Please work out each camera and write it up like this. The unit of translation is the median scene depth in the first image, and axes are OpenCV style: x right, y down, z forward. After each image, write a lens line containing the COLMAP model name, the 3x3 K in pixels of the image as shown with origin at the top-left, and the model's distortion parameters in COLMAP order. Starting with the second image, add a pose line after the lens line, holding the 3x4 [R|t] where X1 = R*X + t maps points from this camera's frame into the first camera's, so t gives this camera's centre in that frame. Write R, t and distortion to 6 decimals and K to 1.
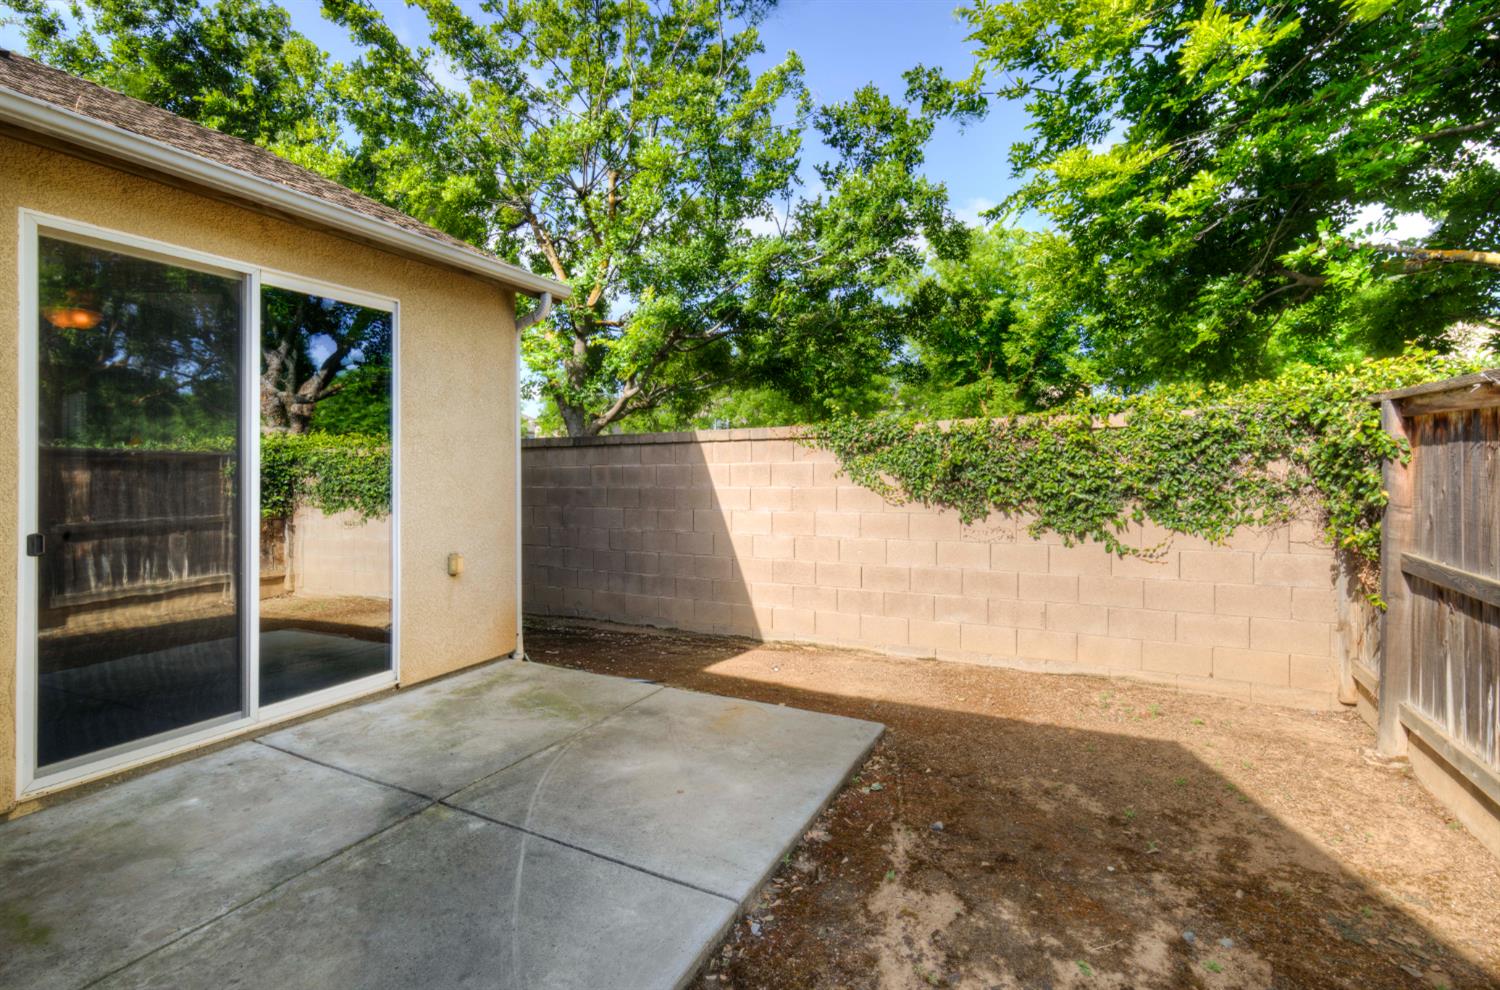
lens RADIAL K [[650.1, 0, 774.2], [0, 650.1, 471.6], [0, 0, 1]] dist [-0.001249, -0.000049]
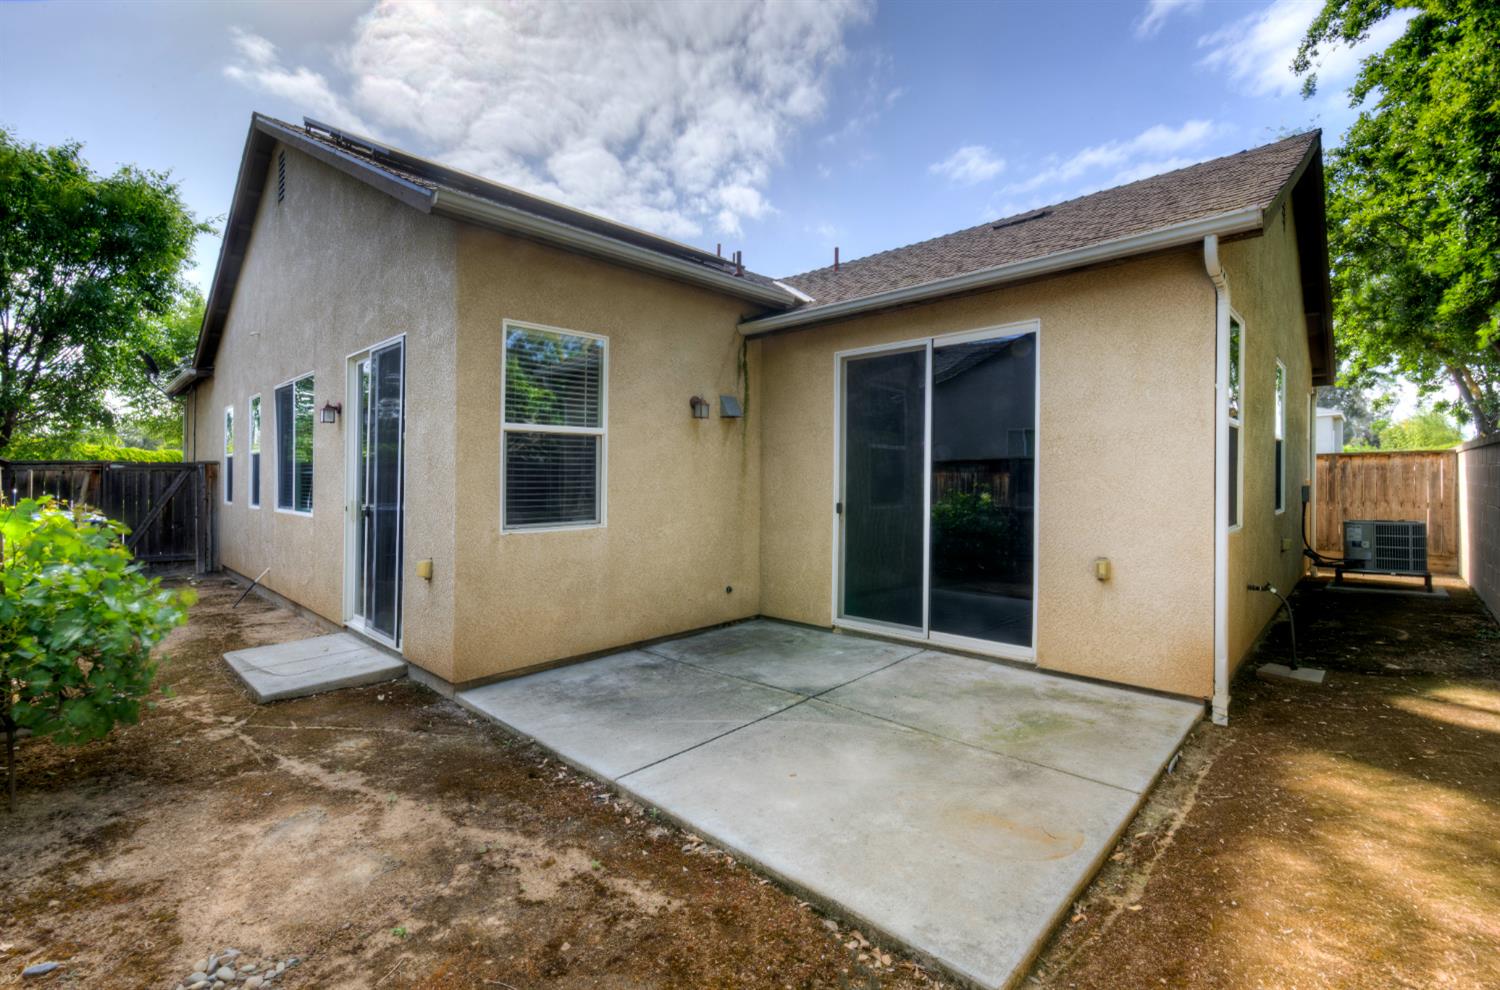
lens RADIAL K [[650.1, 0, 774.2], [0, 650.1, 471.6], [0, 0, 1]] dist [-0.001249, -0.000049]
pose [[-0.264317, 0.004542, -0.964425, 0.943307], [0.010198, 0.999946, 0.001914, -0.014823], [0.964382, -0.009329, -0.264349, 1.317233]]
